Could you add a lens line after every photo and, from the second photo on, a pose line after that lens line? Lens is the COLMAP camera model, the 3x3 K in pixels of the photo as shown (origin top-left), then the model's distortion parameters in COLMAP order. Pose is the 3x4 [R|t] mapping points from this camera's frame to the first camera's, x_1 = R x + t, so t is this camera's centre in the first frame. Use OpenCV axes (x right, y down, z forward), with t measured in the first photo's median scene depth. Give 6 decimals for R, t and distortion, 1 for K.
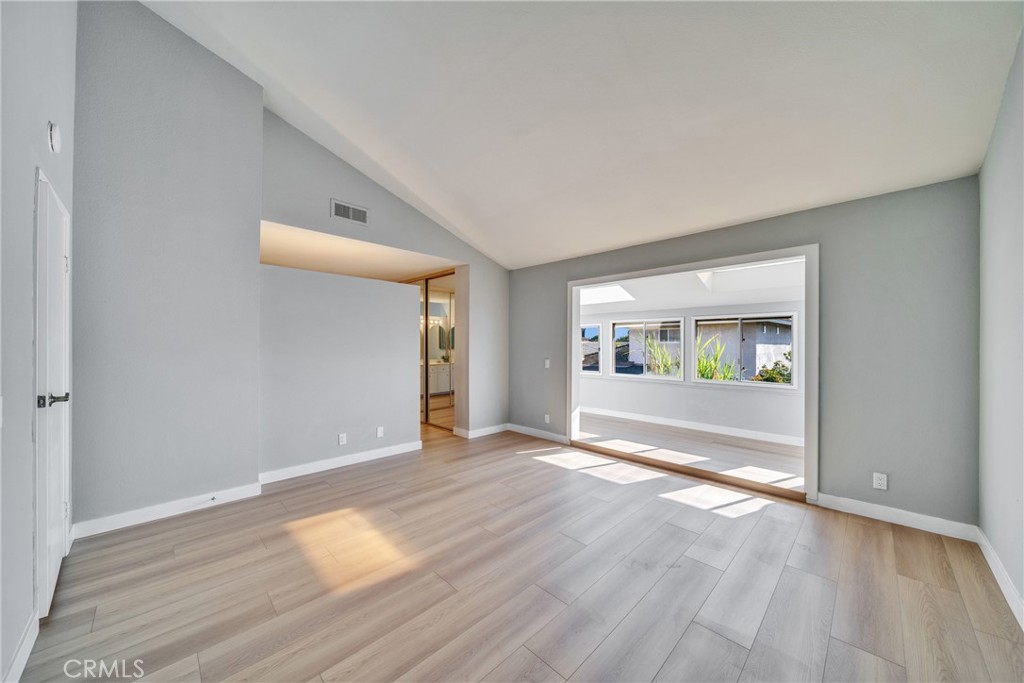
lens RADIAL K [[361.1, 0, 516.2], [0, 361.1, 339.3], [0, 0, 1]] dist [-0.000570, -0.000023]
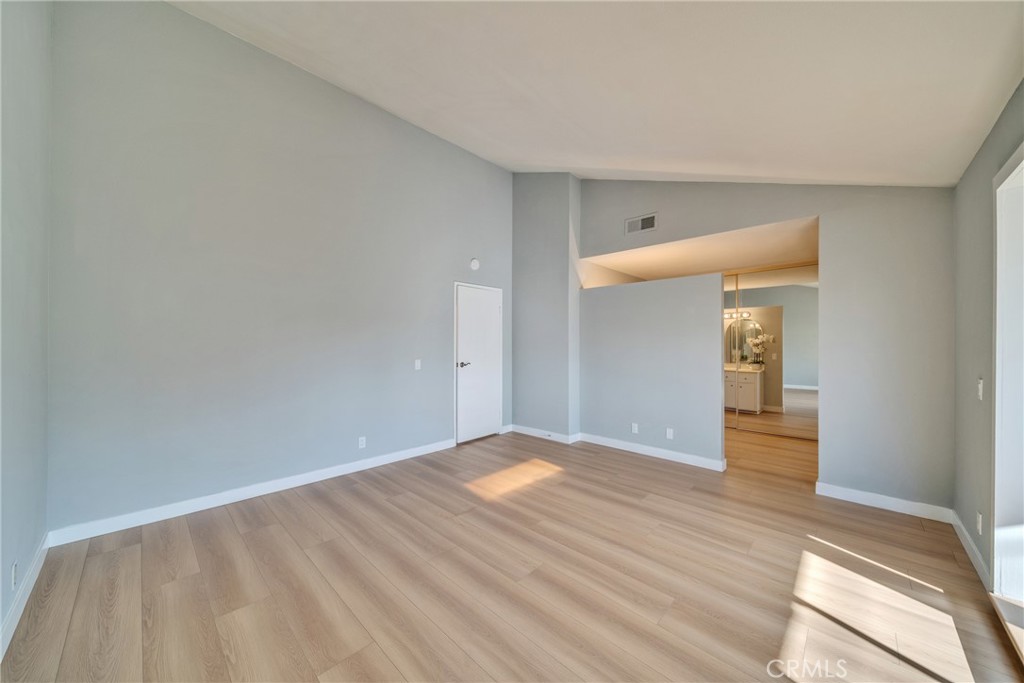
lens RADIAL K [[361.1, 0, 517.4], [0, 361.1, 349.0], [0, 0, 1]] dist [-0.000570, -0.000023]
pose [[0.019950, 0.013366, -0.999712, 0.862800], [0.018199, 0.999740, 0.013729, 0.006353], [0.999635, -0.018467, 0.019702, 0.821399]]
